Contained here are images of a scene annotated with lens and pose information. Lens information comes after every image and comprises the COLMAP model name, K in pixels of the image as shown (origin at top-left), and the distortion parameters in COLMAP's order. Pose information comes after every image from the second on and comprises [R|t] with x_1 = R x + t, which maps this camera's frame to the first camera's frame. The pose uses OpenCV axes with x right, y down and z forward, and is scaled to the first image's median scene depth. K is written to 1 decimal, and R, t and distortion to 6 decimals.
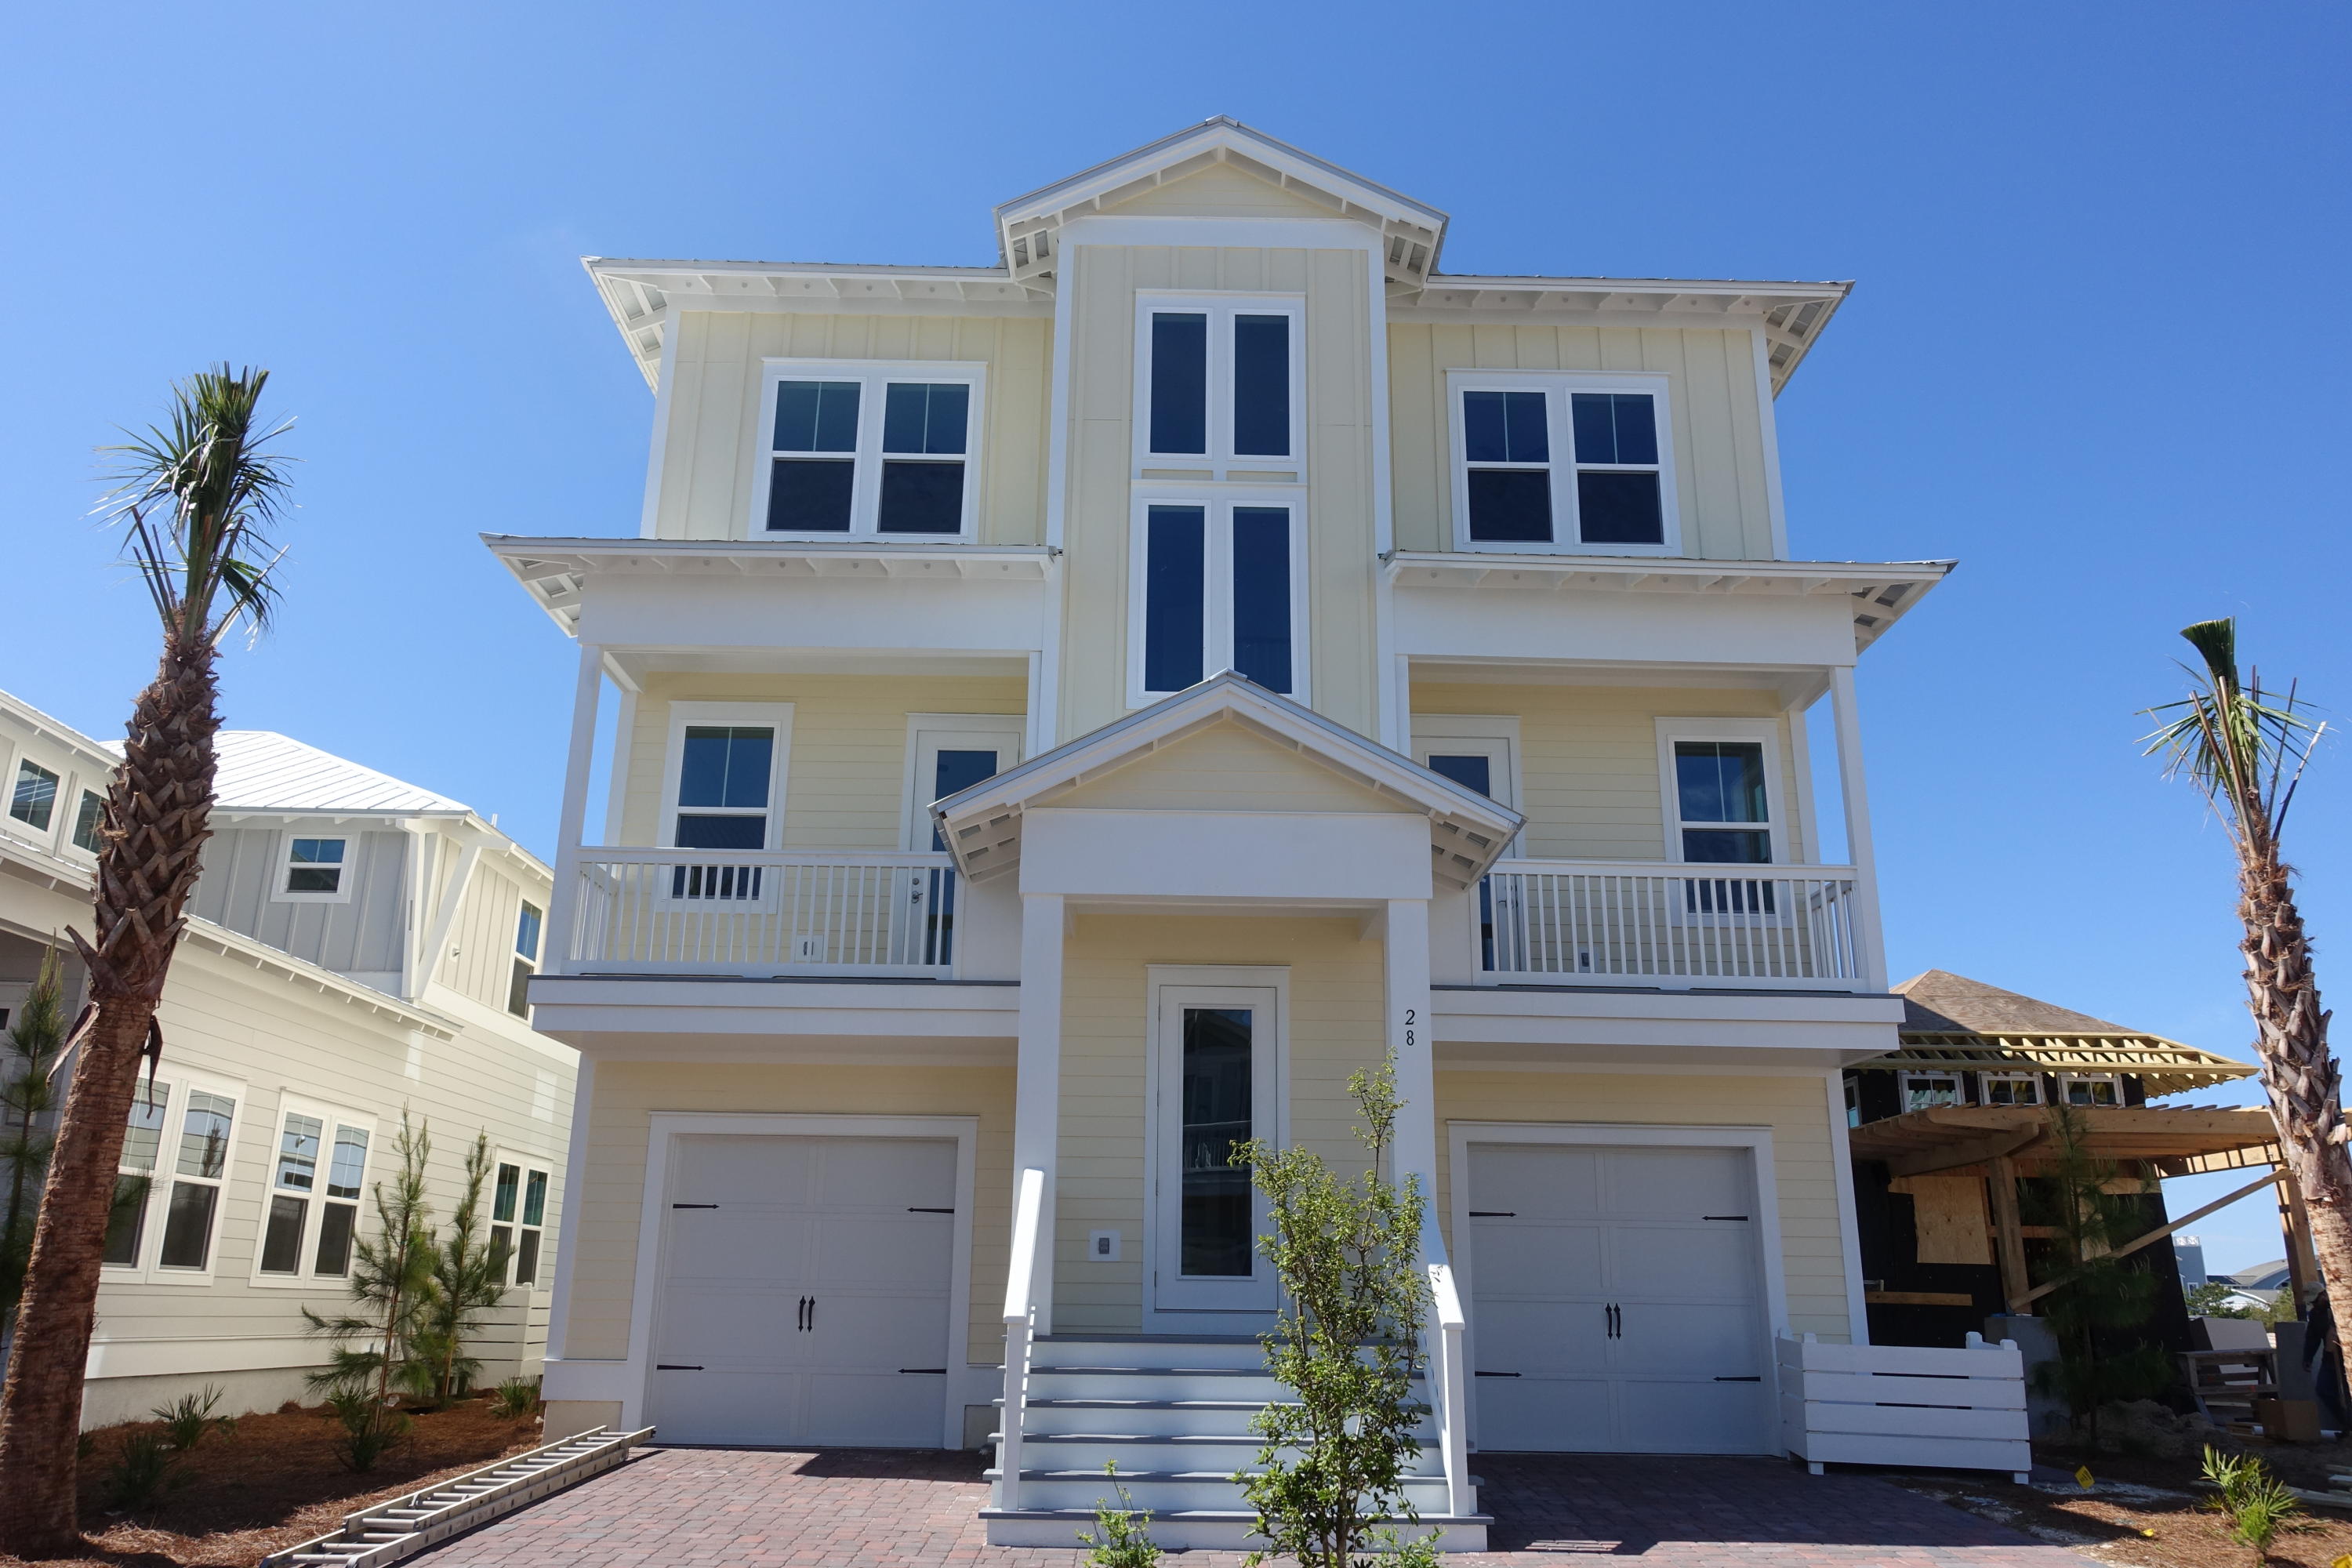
lens RADIAL K [[1681.6, 0, 1177.2], [0, 1681.6, 787.1], [0, 0, 1]] dist [-0.008447, 0.000955]
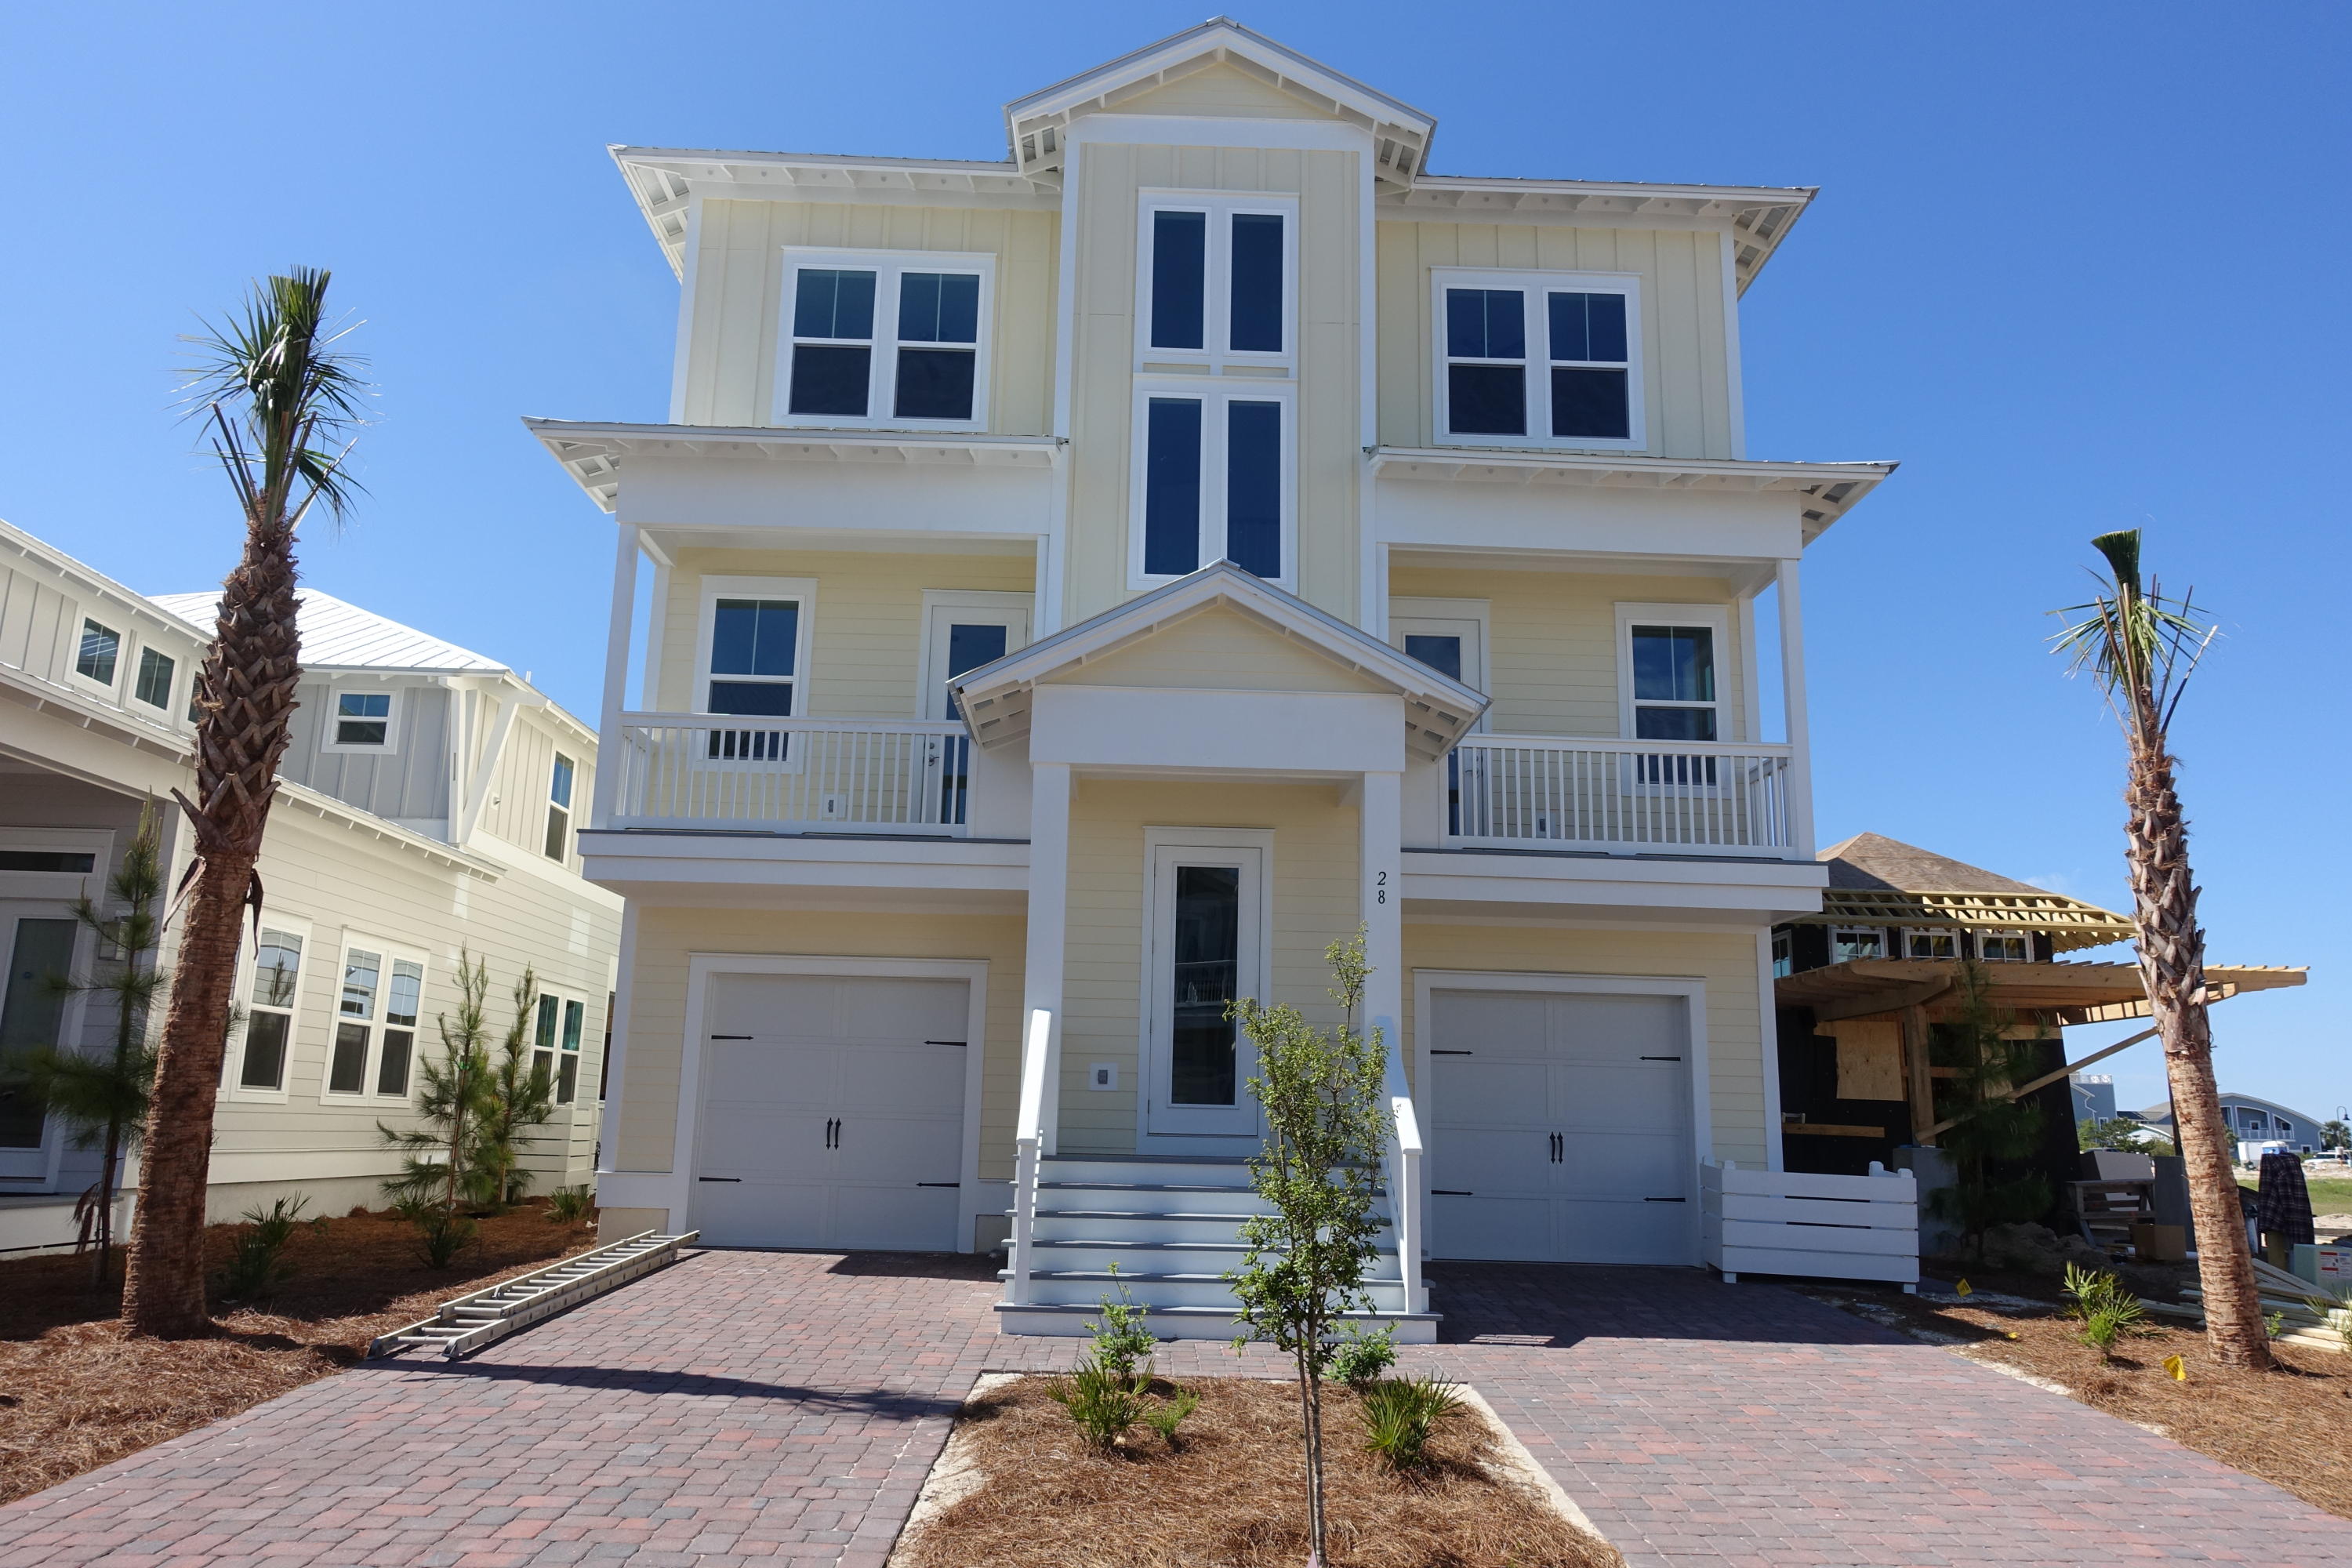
lens RADIAL K [[1611.9, 0, 1176.0], [0, 1611.9, 784.0], [0, 0, 1]] dist [0.001343, 0.001301]
pose [[0.999890, 0.012131, 0.008493, -0.005364], [-0.012848, 0.995841, 0.090195, -0.015884], [-0.007364, -0.090294, 0.995888, -0.043345]]
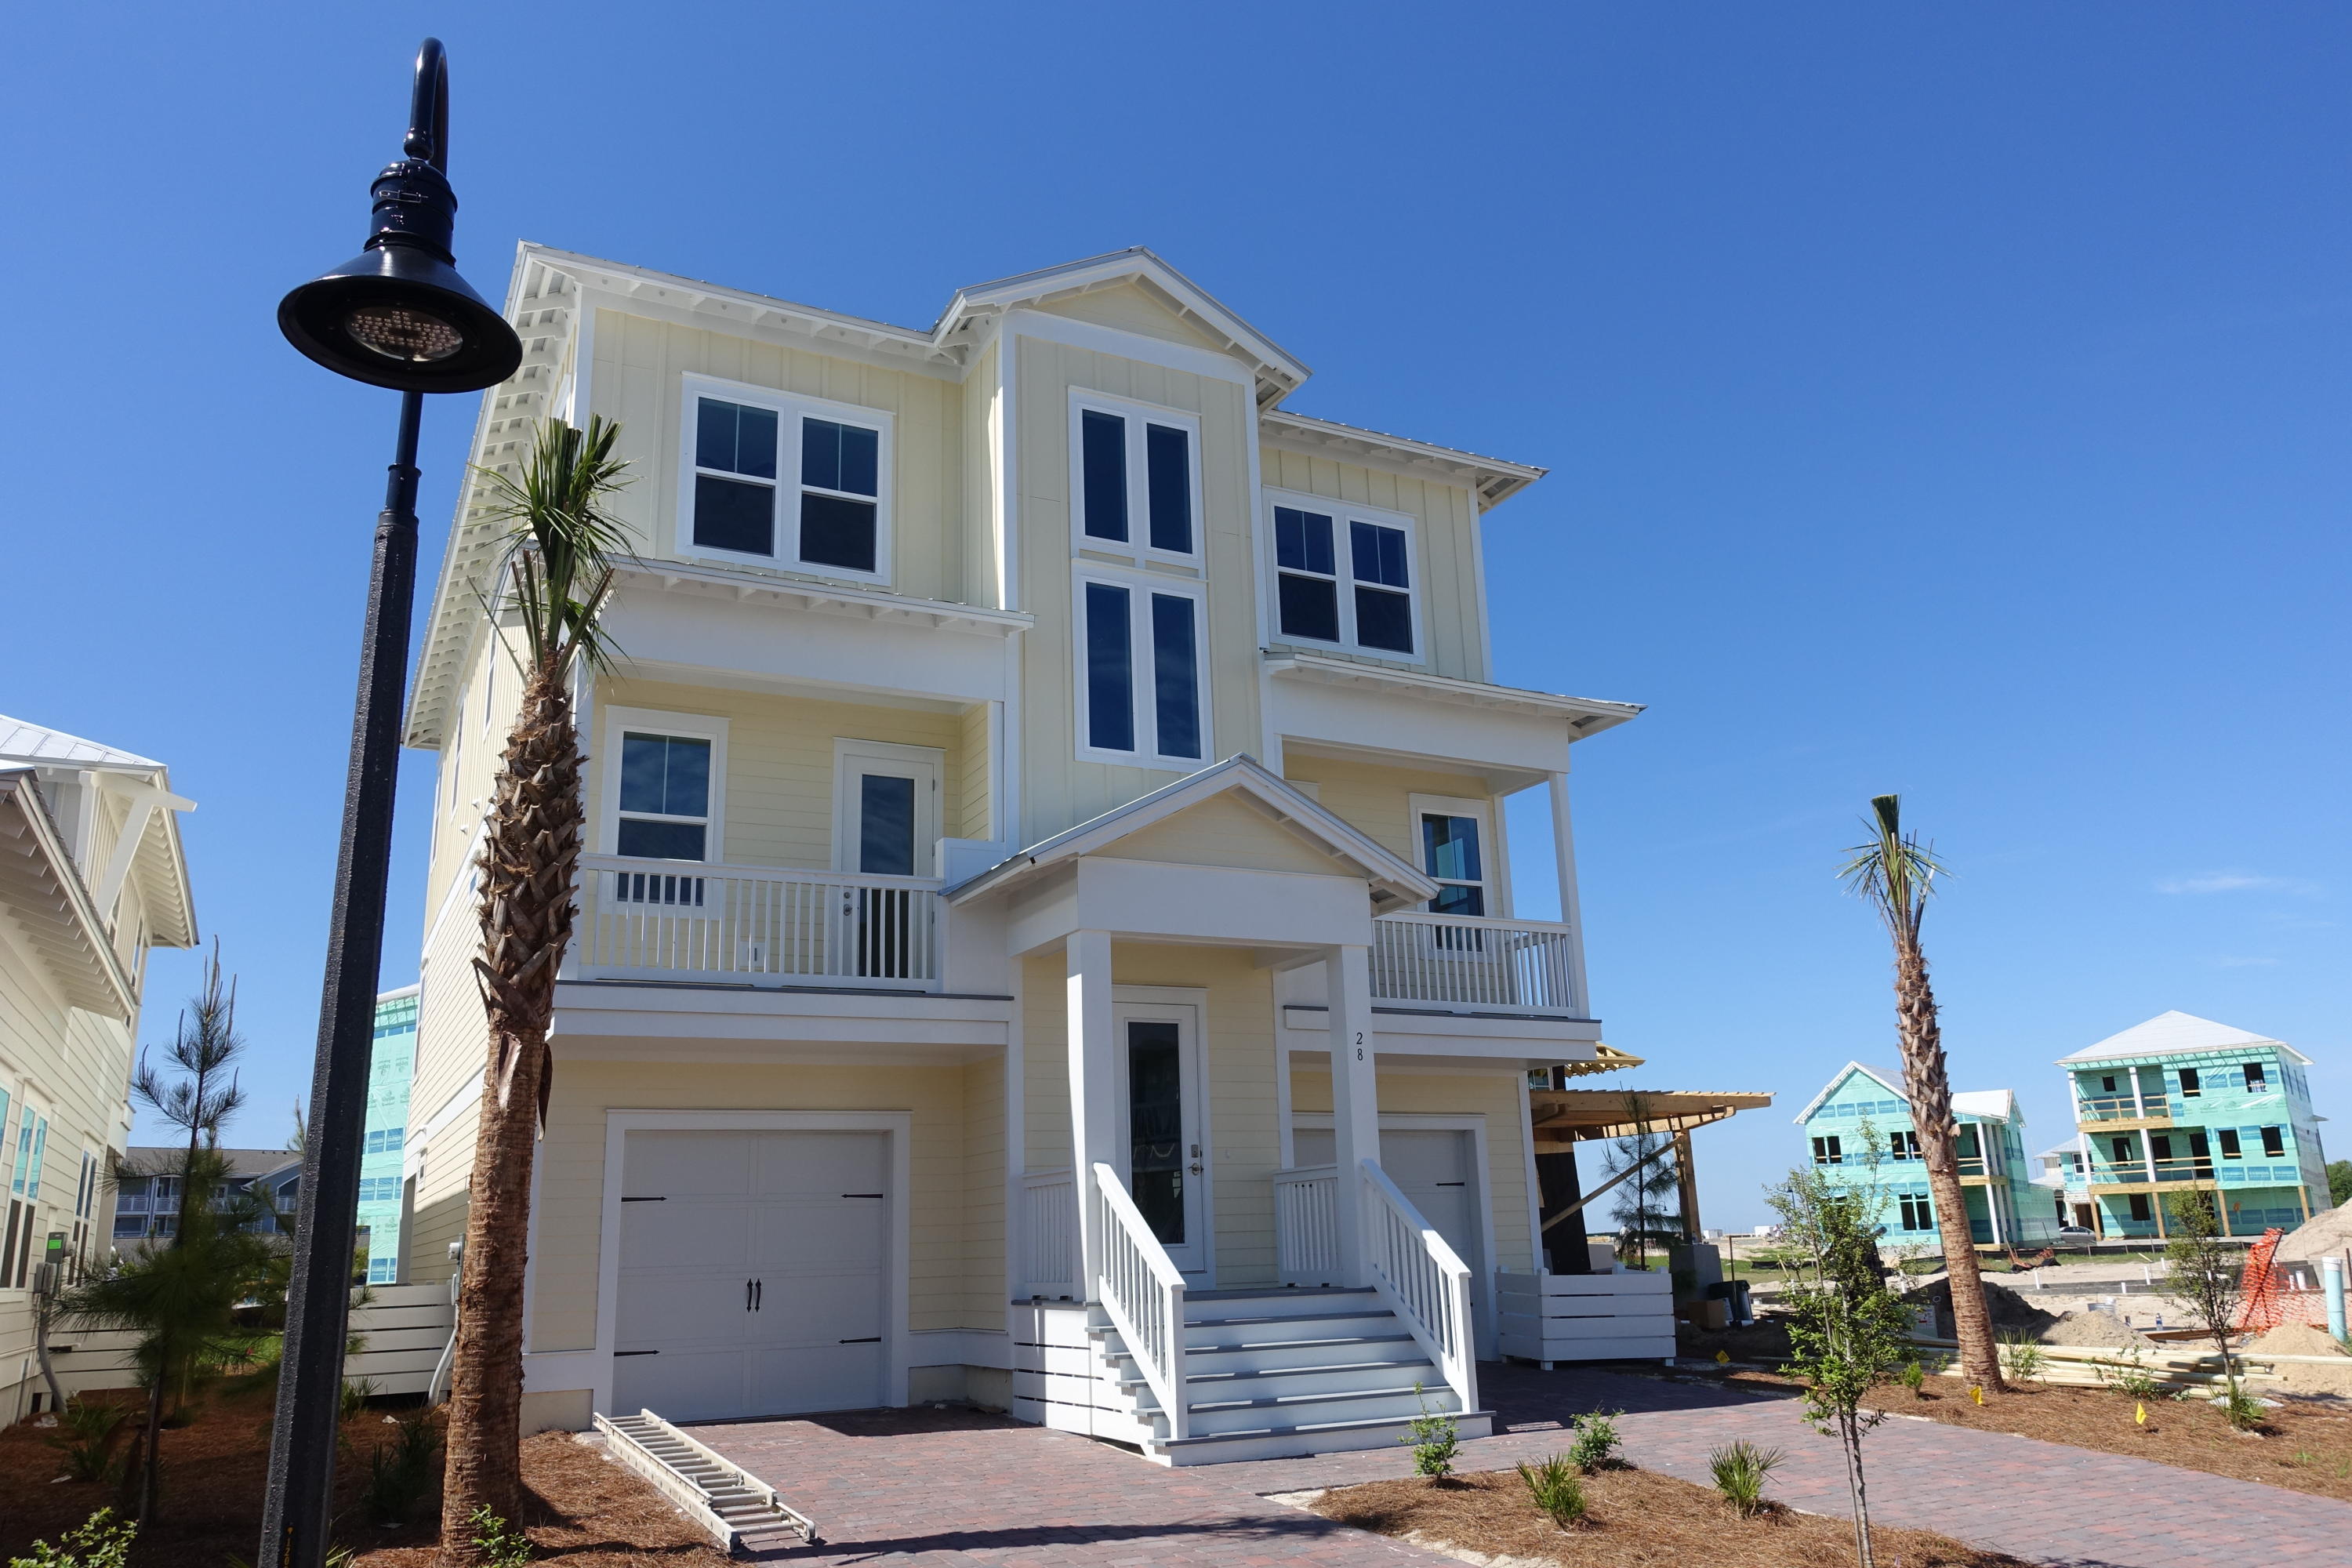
lens RADIAL K [[1681.6, 0, 1177.2], [0, 1681.6, 787.1], [0, 0, 1]] dist [-0.008447, 0.000955]
pose [[0.895430, 0.077303, 0.438439, -0.455408], [-0.090171, 0.995889, 0.008567, -0.043442], [-0.435975, -0.047206, 0.898720, -0.070385]]
